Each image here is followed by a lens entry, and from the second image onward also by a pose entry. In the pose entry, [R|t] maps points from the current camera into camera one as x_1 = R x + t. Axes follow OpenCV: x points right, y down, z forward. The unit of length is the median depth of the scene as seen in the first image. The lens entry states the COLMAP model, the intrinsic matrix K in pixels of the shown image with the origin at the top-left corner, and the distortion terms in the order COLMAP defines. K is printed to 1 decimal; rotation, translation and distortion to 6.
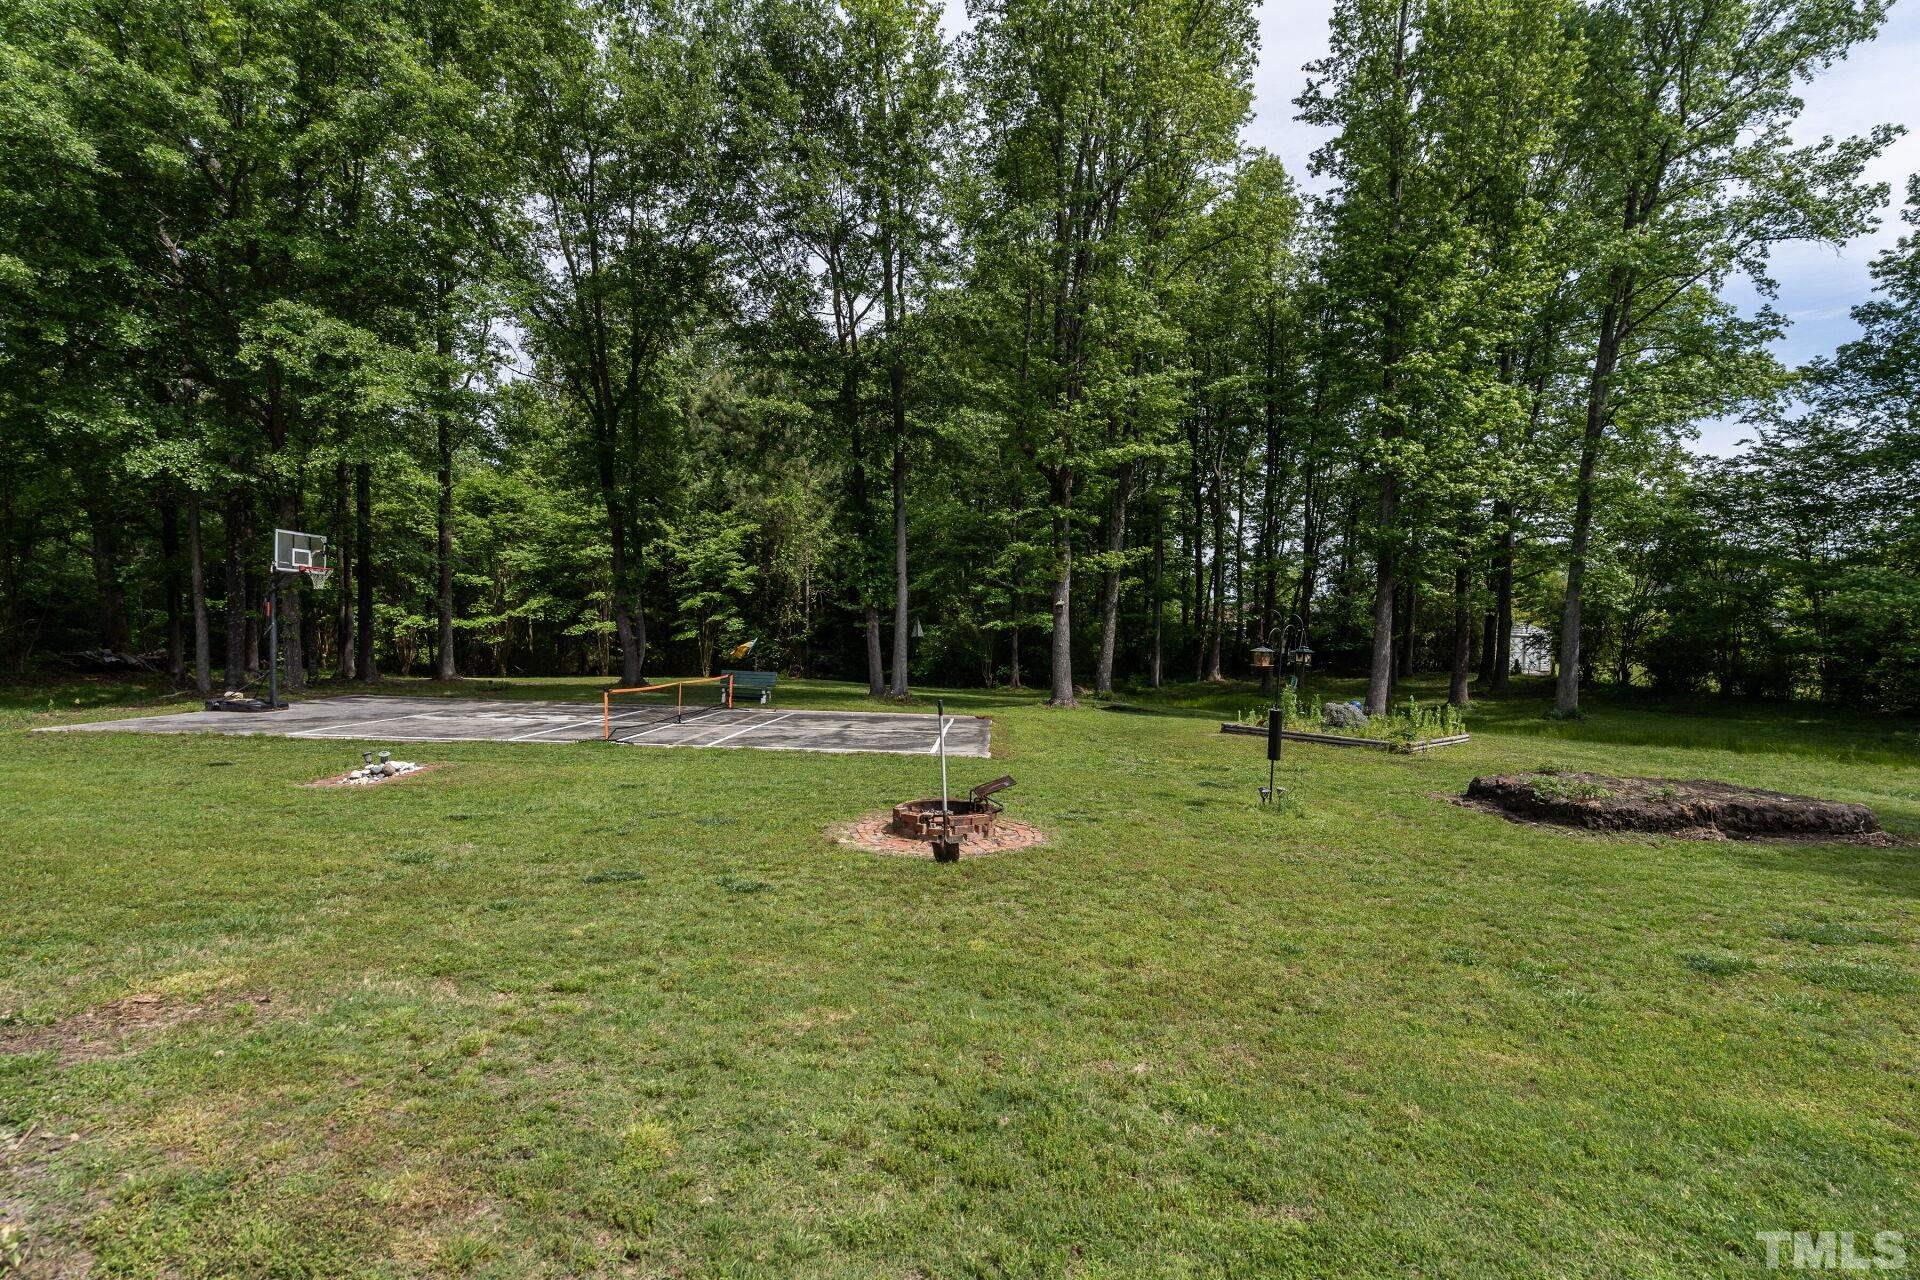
lens RADIAL K [[870.0, 0, 979.5], [0, 870.0, 651.8], [0, 0, 1]] dist [0.003878, -0.000703]
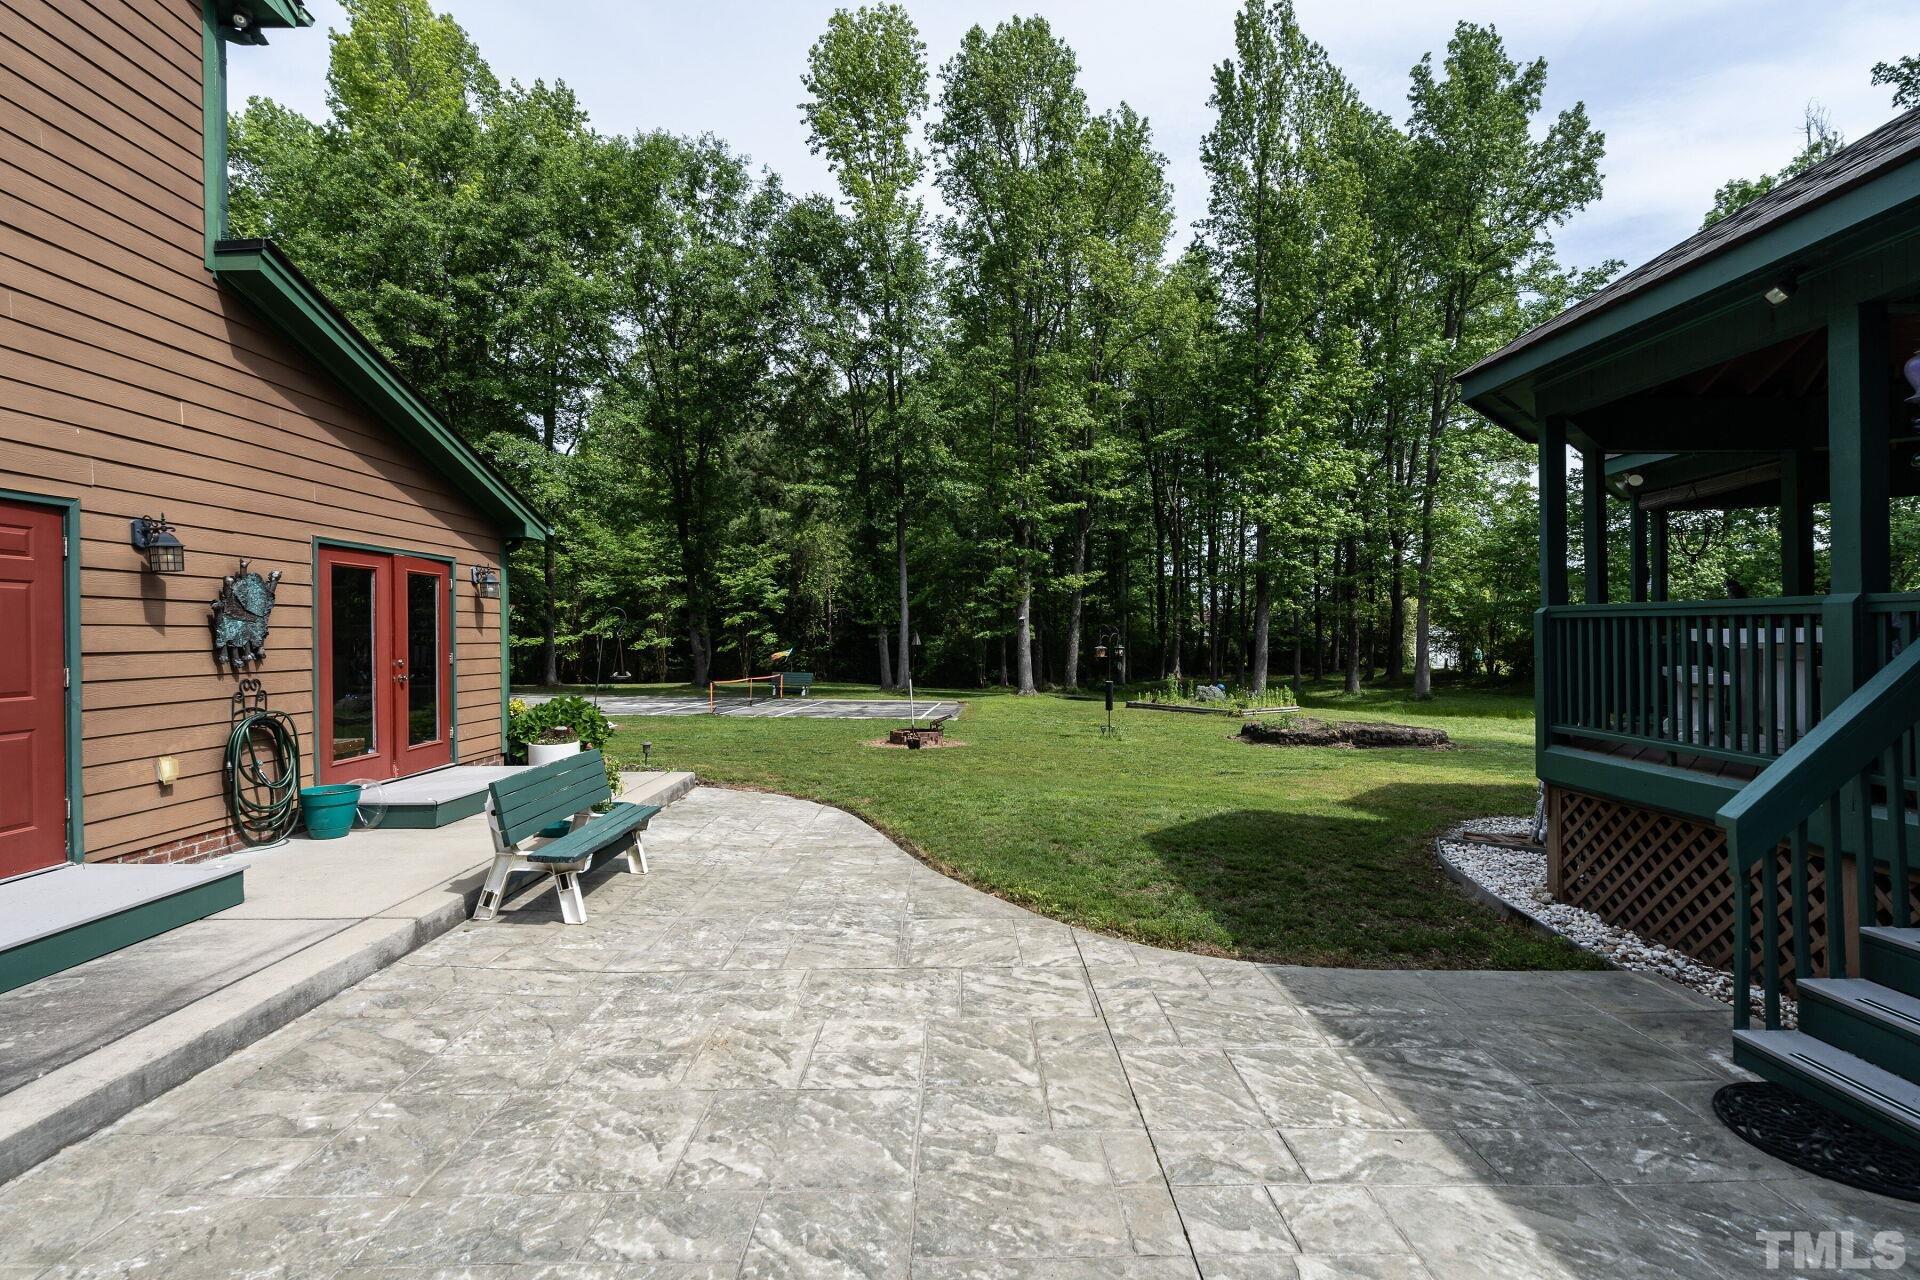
lens RADIAL K [[870.0, 0, 974.1], [0, 870.0, 642.0], [0, 0, 1]] dist [0.003878, -0.000703]
pose [[0.999594, -0.017239, -0.022693, 0.036856], [0.016731, 0.999610, -0.022348, 0.007200], [0.023069, 0.021959, 0.999493, -0.255292]]
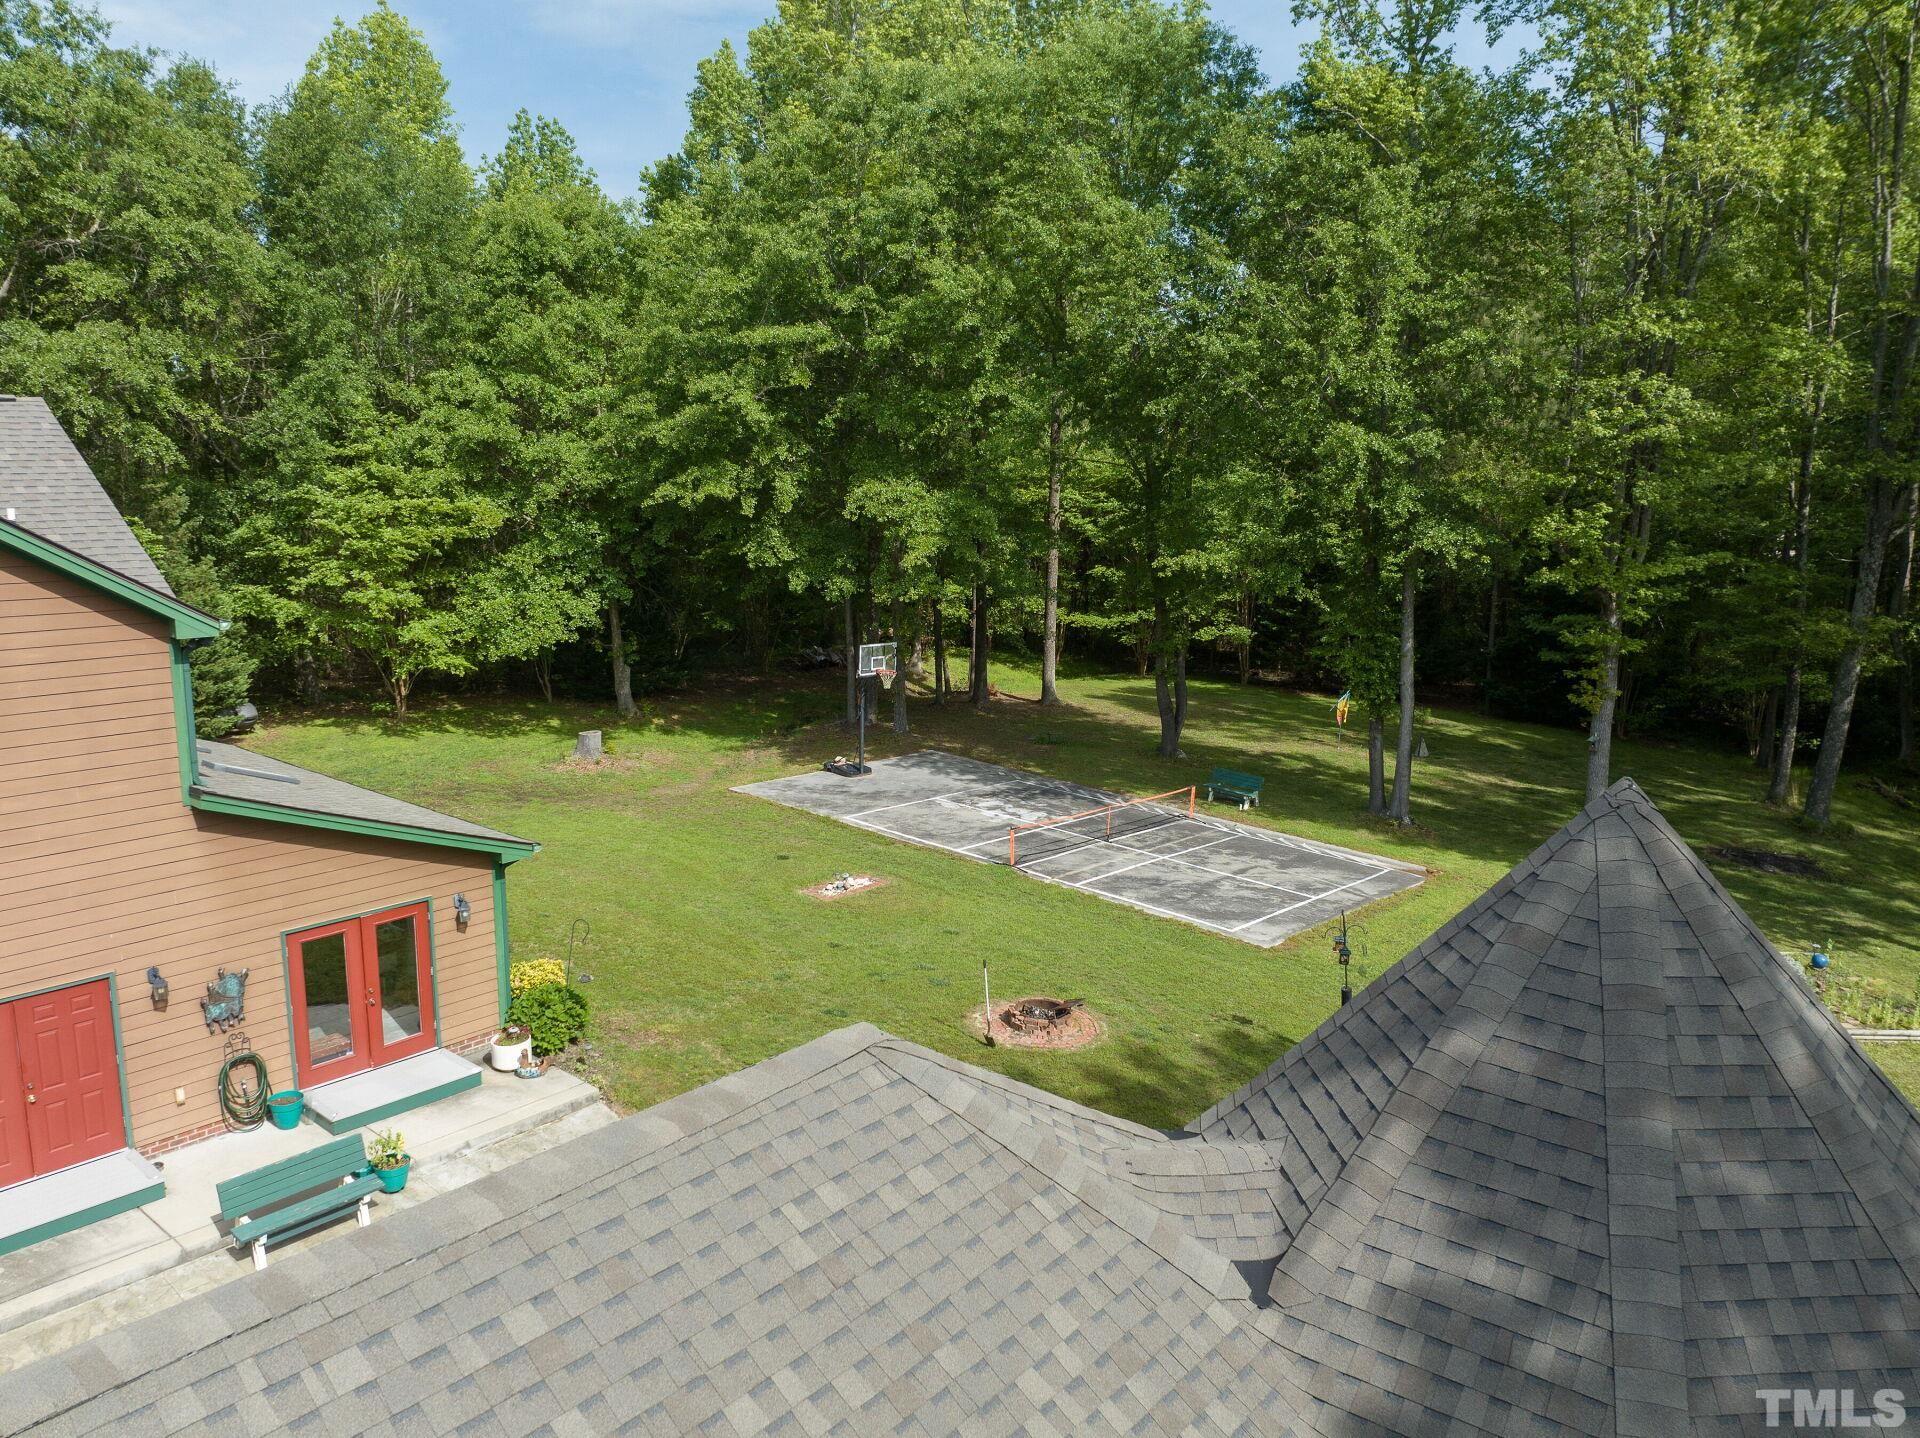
lens RADIAL K [[1406.4, 0, 964.5], [0, 1406.4, 711.4], [0, 0, 1]] dist [-0.057053, 0.046627]
pose [[0.720355, 0.124757, -0.682294, 0.425146], [-0.023315, 0.987490, 0.155947, -0.210529], [0.693214, -0.096430, 0.714252, -0.228020]]
